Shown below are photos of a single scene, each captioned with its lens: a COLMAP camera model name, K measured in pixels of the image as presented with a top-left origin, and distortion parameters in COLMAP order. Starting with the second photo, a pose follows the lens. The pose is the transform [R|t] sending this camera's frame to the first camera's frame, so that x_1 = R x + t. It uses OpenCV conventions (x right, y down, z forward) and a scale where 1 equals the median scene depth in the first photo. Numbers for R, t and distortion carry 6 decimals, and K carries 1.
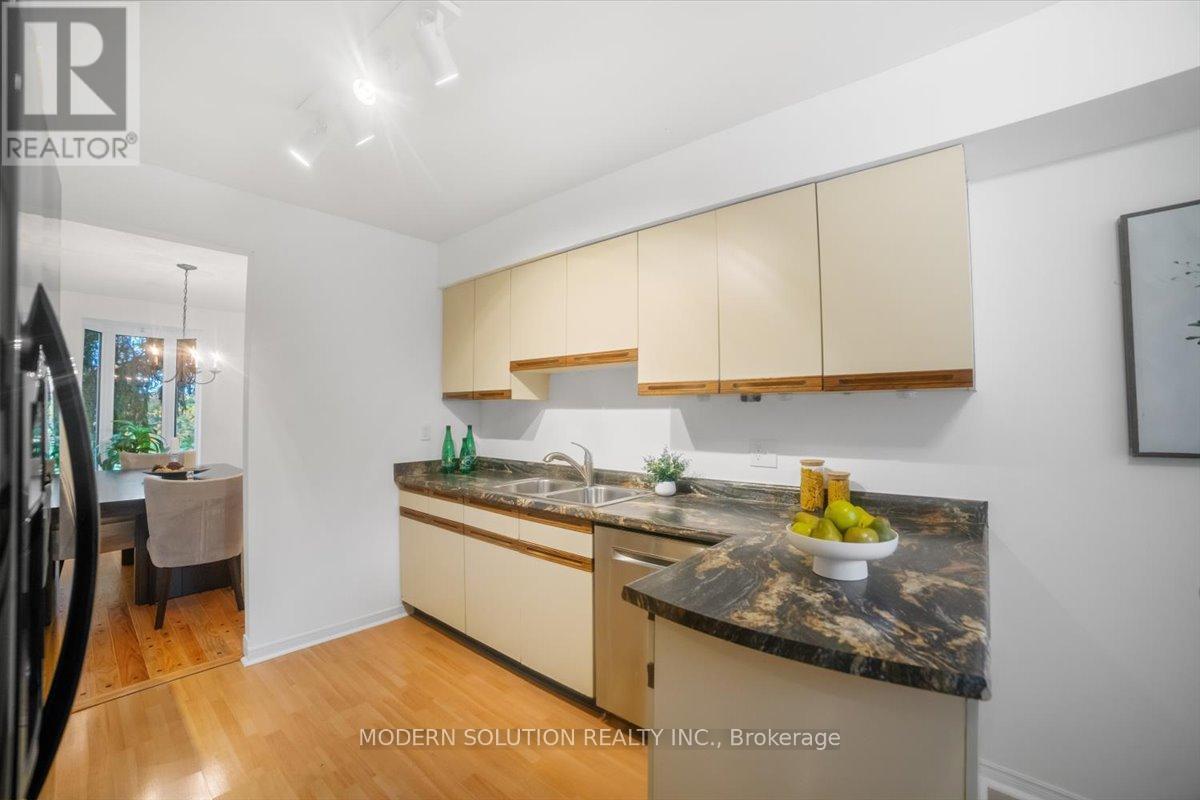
lens RADIAL K [[483.3, 0, 594.8], [0, 483.3, 405.0], [0, 0, 1]] dist [-0.095385, 0.027849]
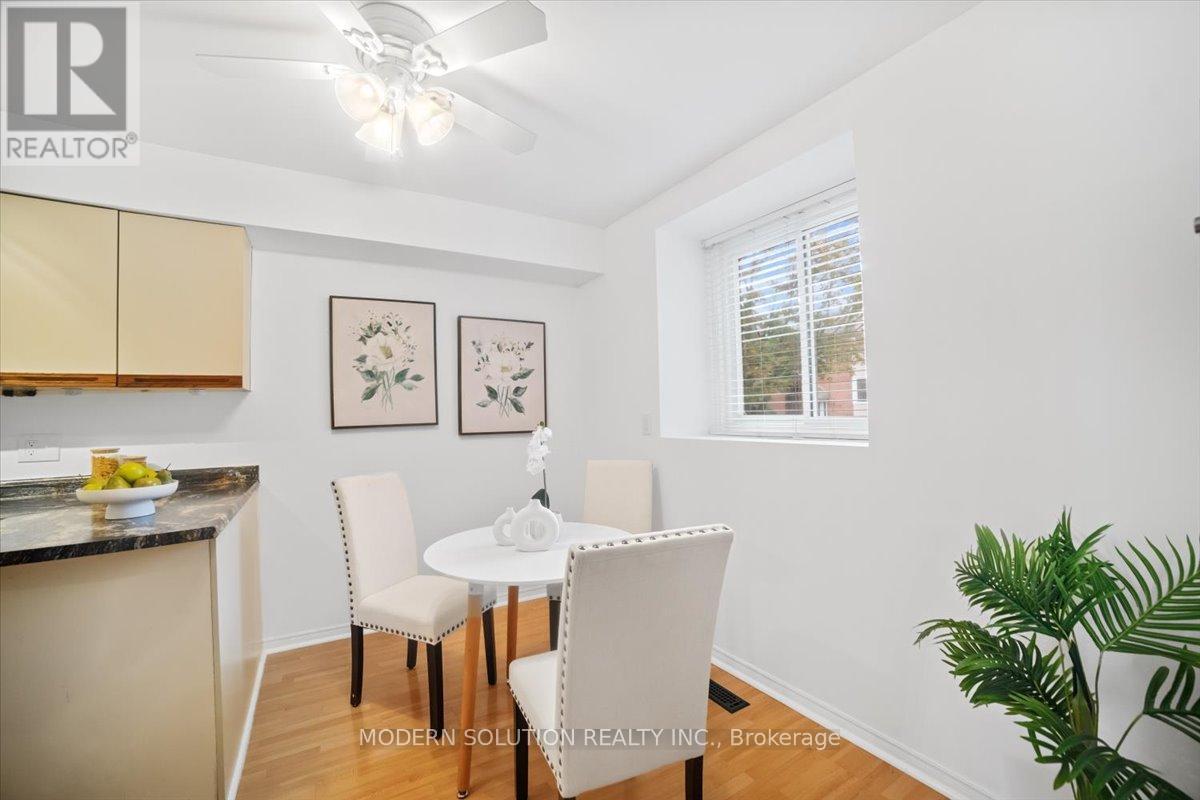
lens RADIAL K [[504.2, 0, 599.3], [0, 504.2, 405.6], [0, 0, 1]] dist [-0.056088, 0.026428]
pose [[0.349806, 0.014296, 0.936713, -0.246215], [0.000929, 0.999878, -0.015607, 0.037253], [-0.936822, 0.006329, 0.349749, -0.564389]]
